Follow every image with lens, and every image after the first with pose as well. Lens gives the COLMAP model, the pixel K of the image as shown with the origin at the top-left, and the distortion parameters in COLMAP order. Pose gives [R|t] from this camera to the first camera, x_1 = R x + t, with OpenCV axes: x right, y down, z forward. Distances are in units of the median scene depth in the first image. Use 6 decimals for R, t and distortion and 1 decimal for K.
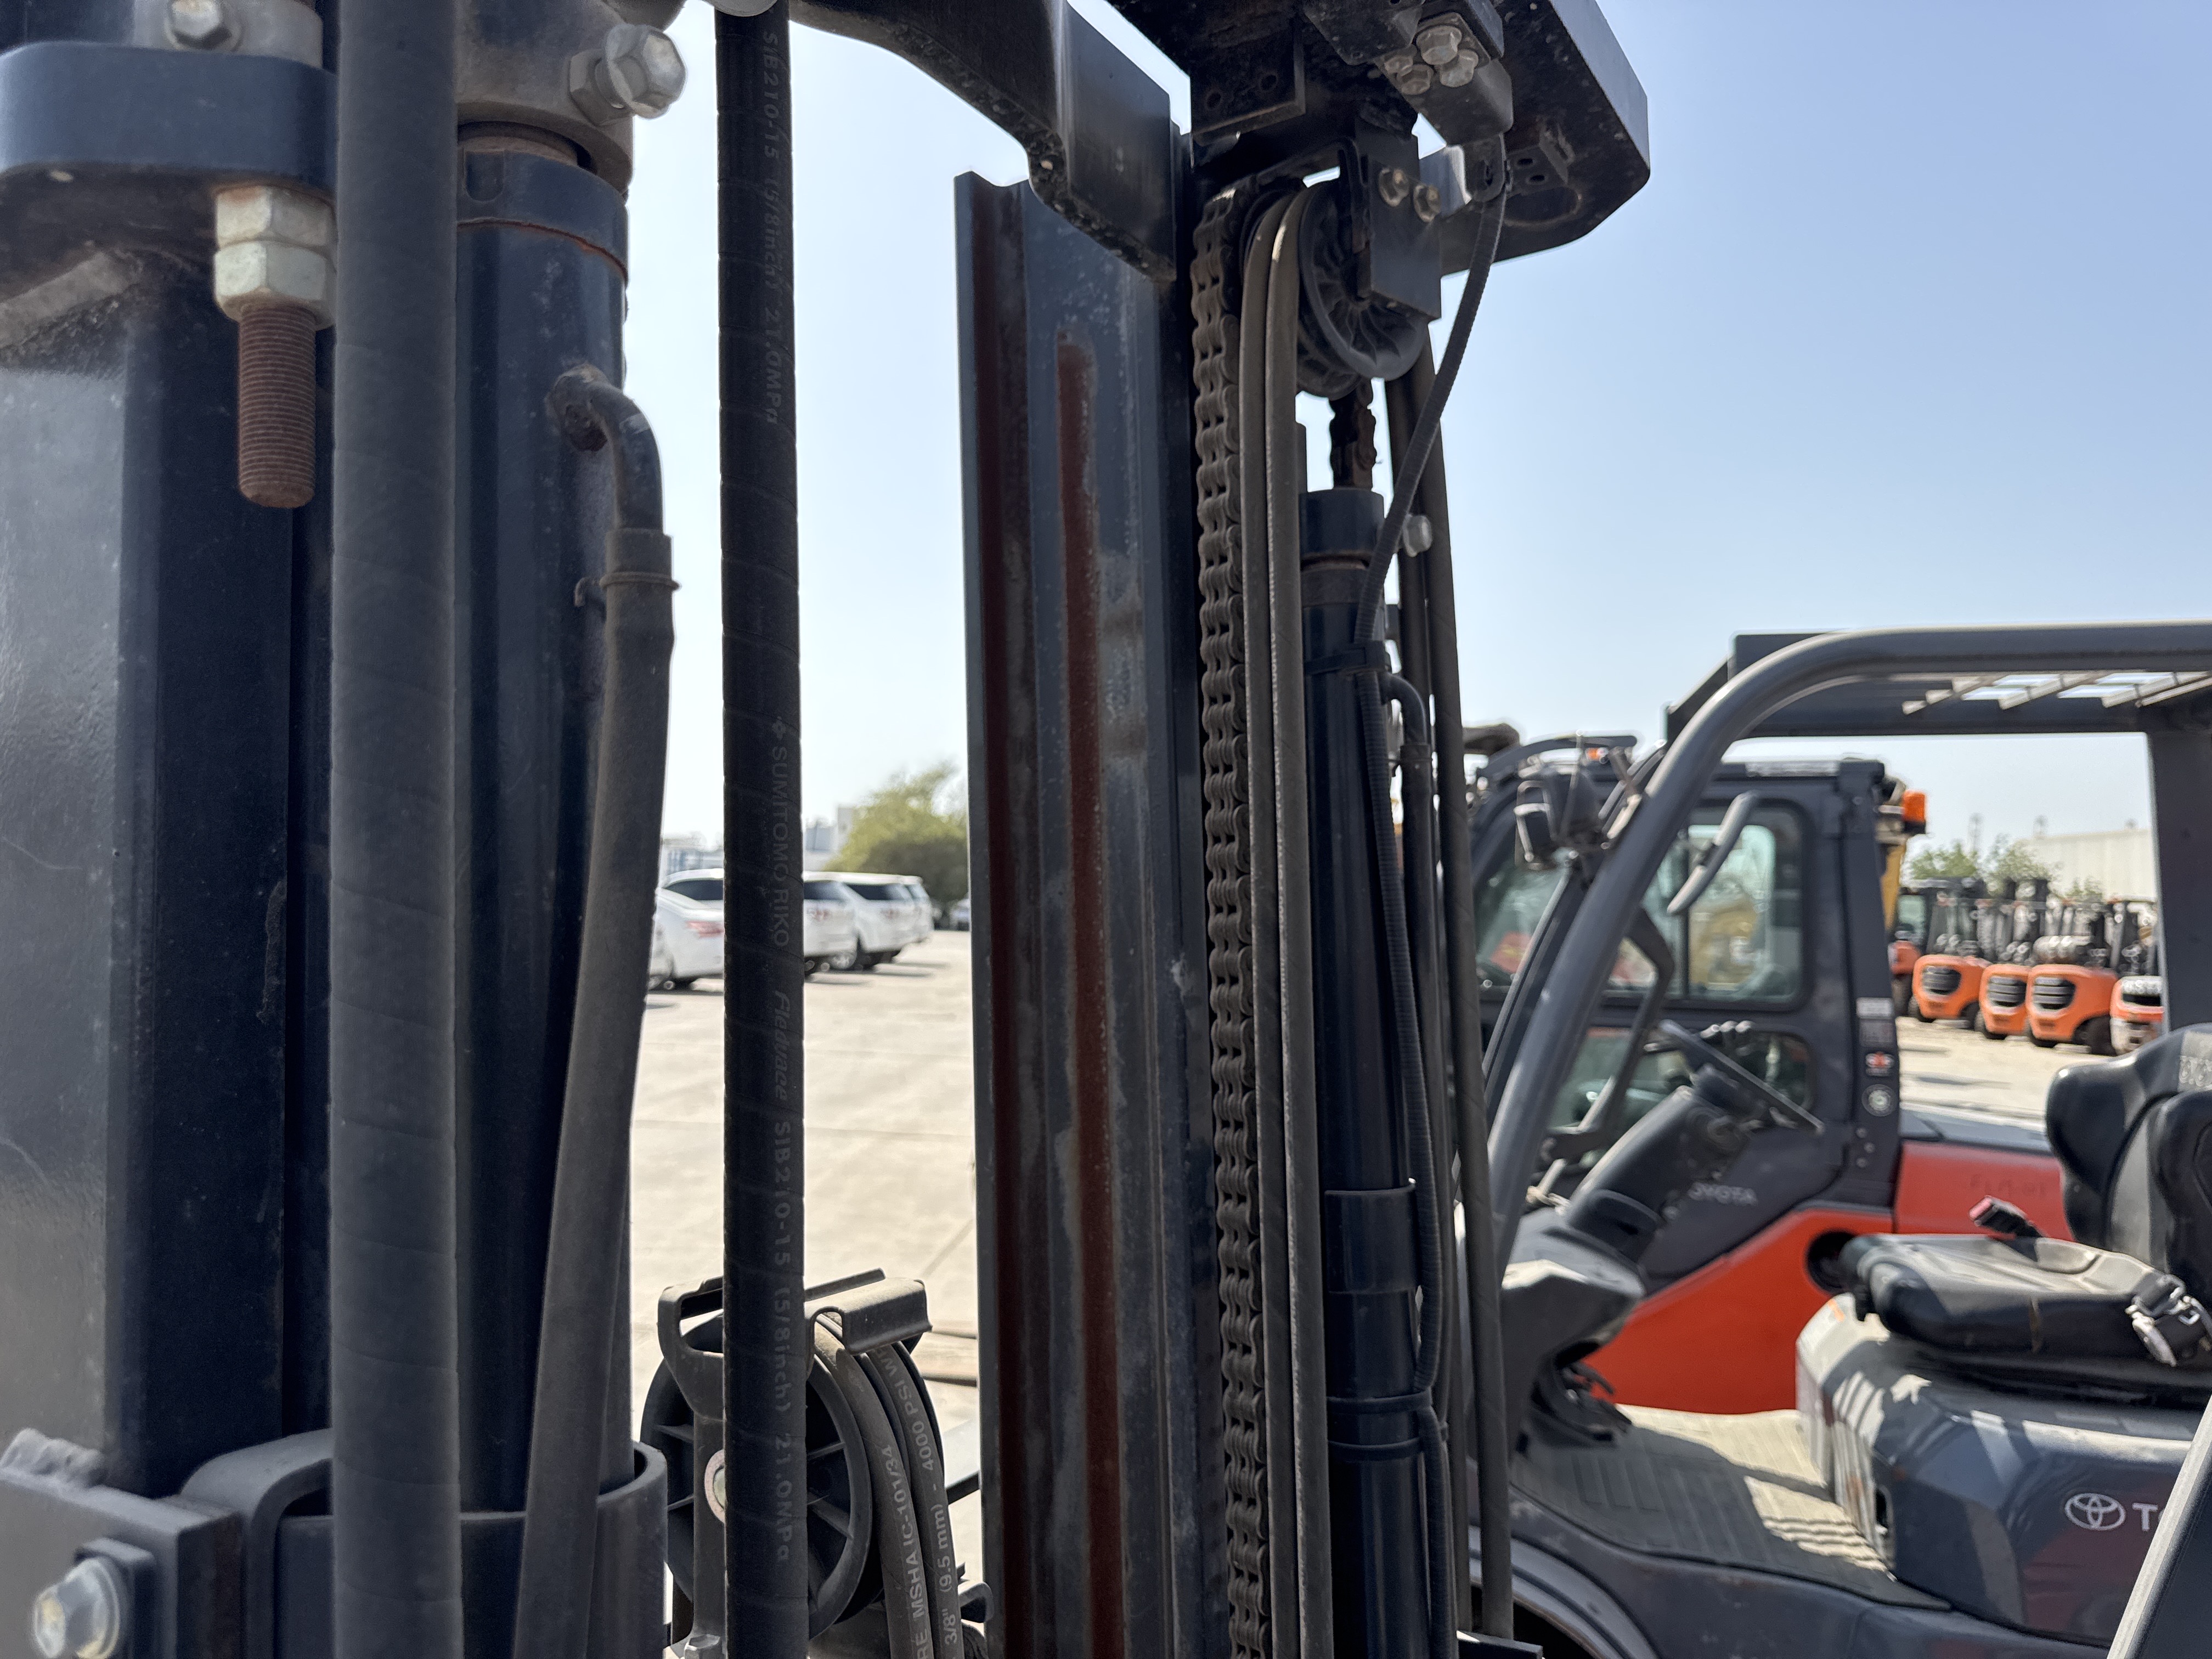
lens RADIAL K [[1603.3, 0, 1106.0], [0, 1603.3, 829.5], [0, 0, 1]] dist [-0.000417, -0.002027]
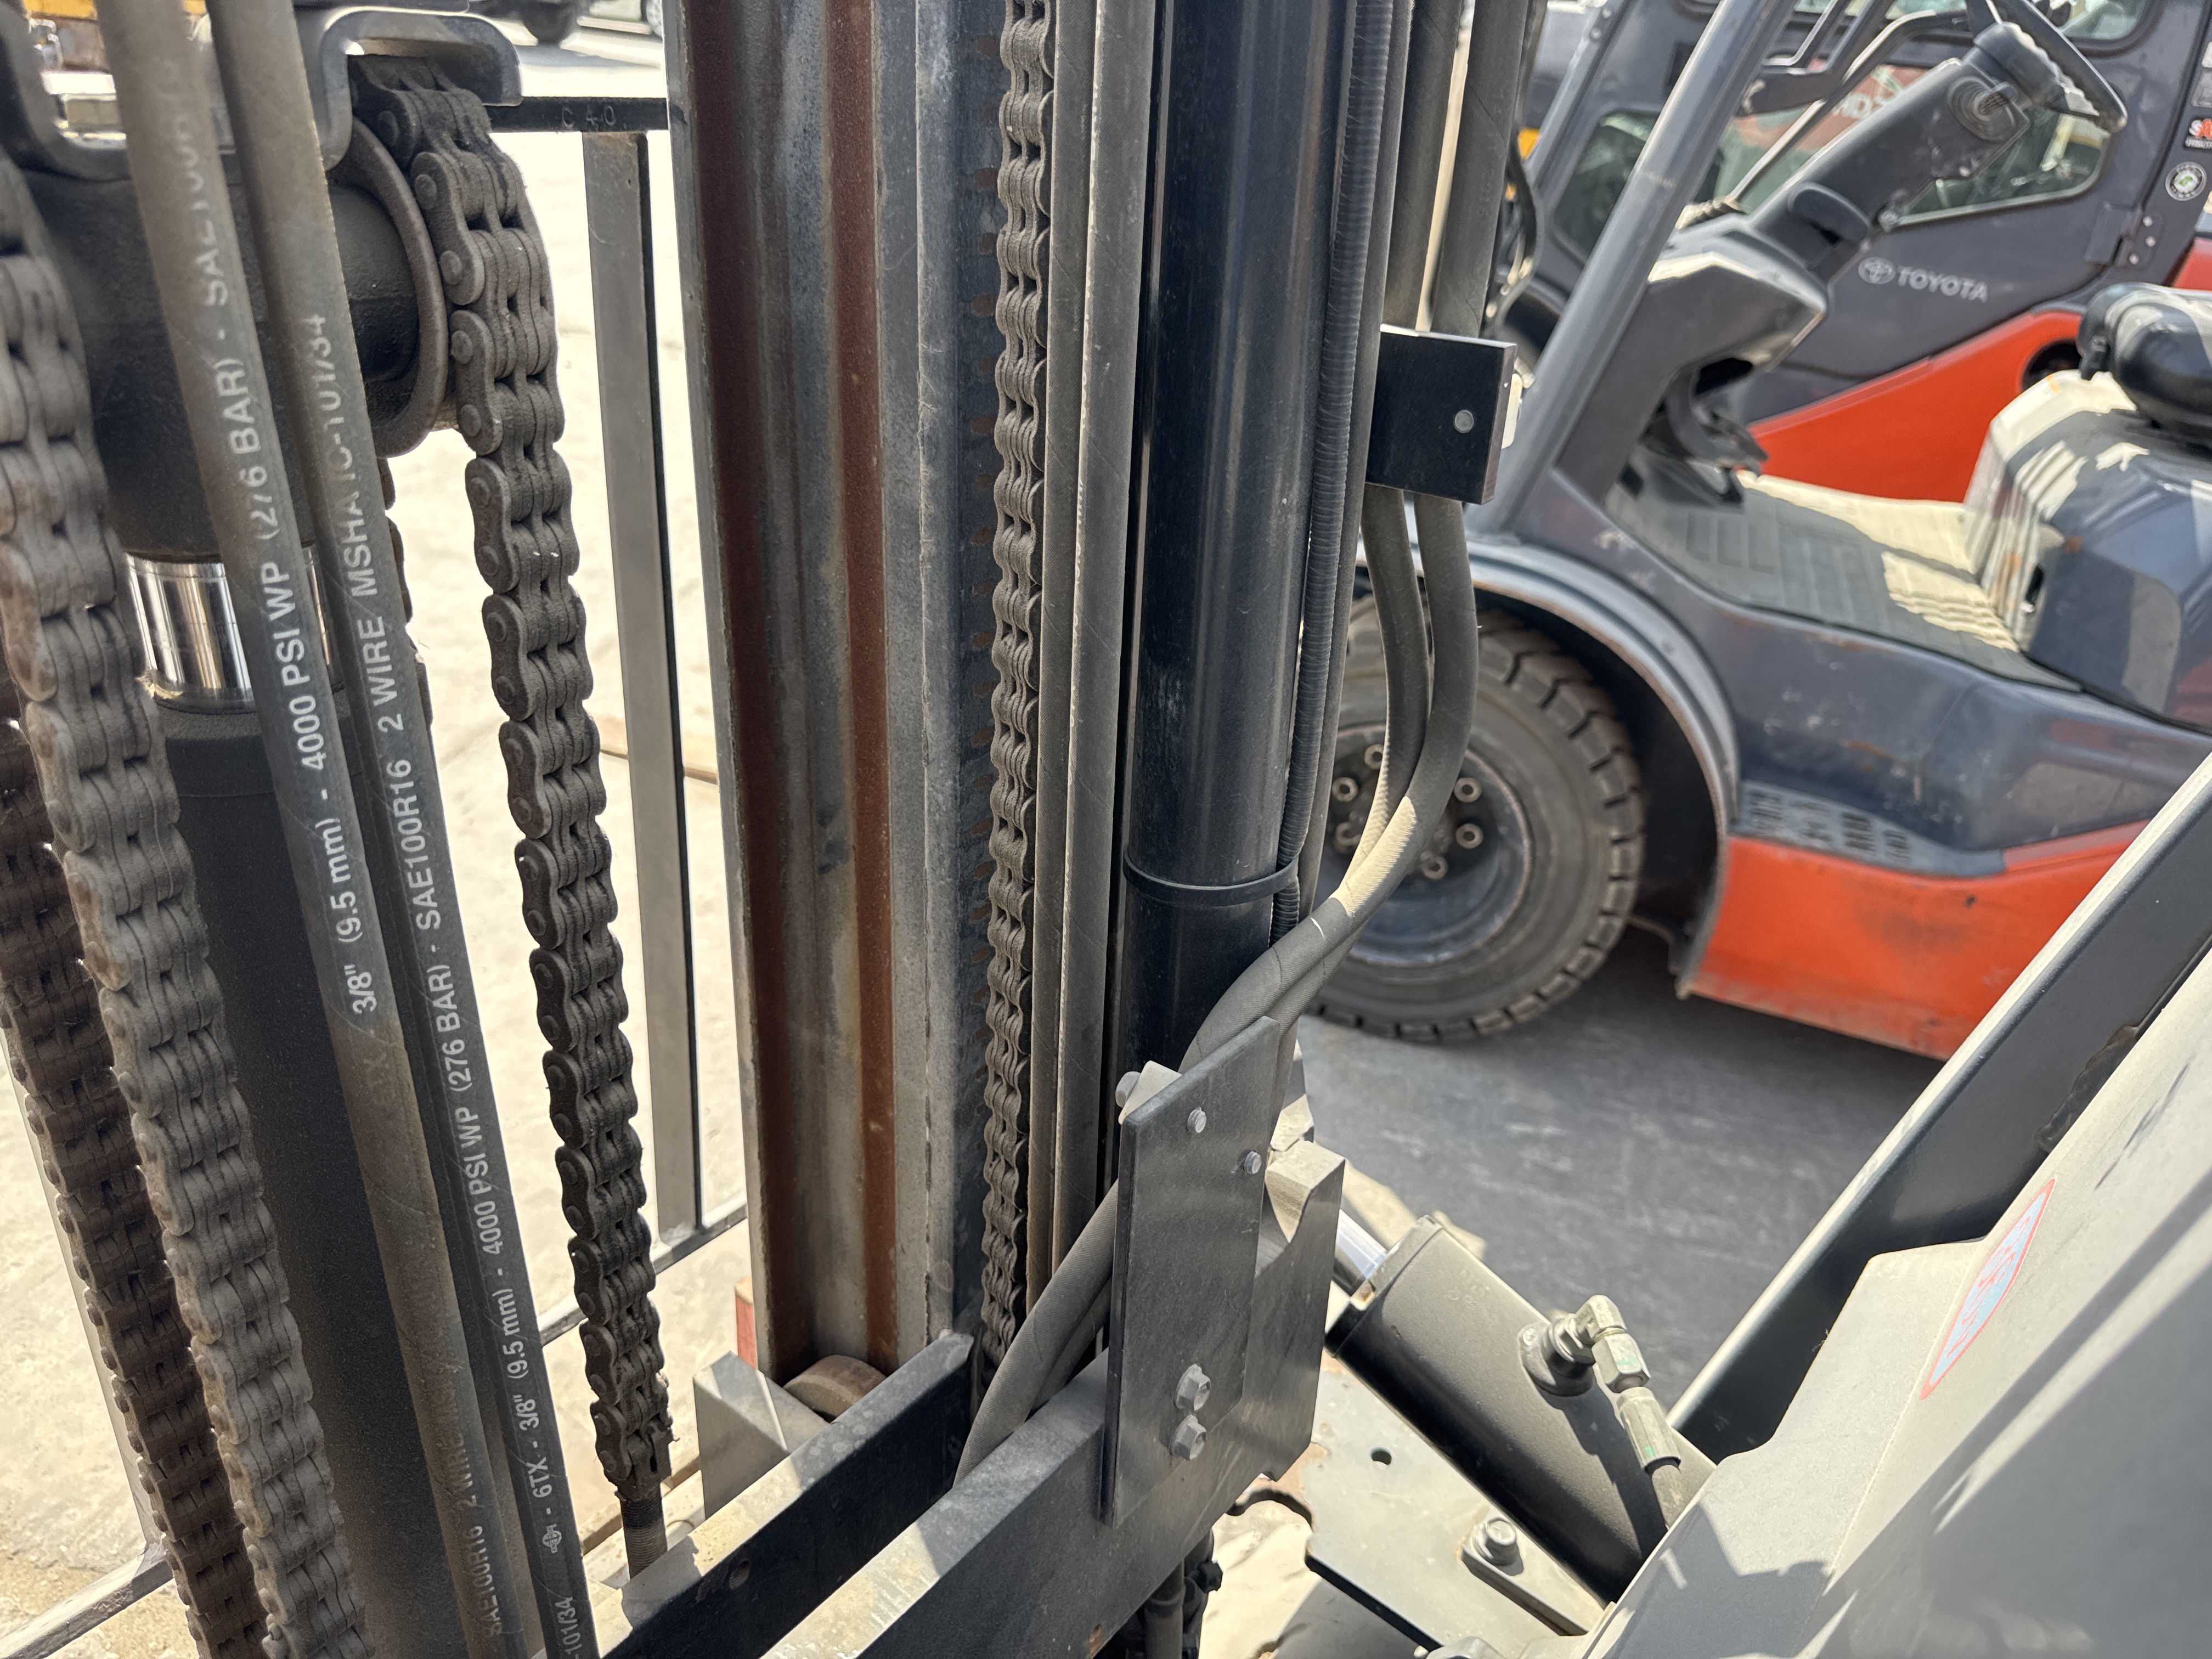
lens RADIAL K [[1603.3, 0, 1106.0], [0, 1603.3, 829.5], [0, 0, 1]] dist [-0.000417, -0.002027]
pose [[0.990835, 0.113410, -0.073374, 0.063945], [-0.061332, 0.861712, 0.503677, 0.130234], [0.120349, -0.494560, 0.860771, 0.127946]]
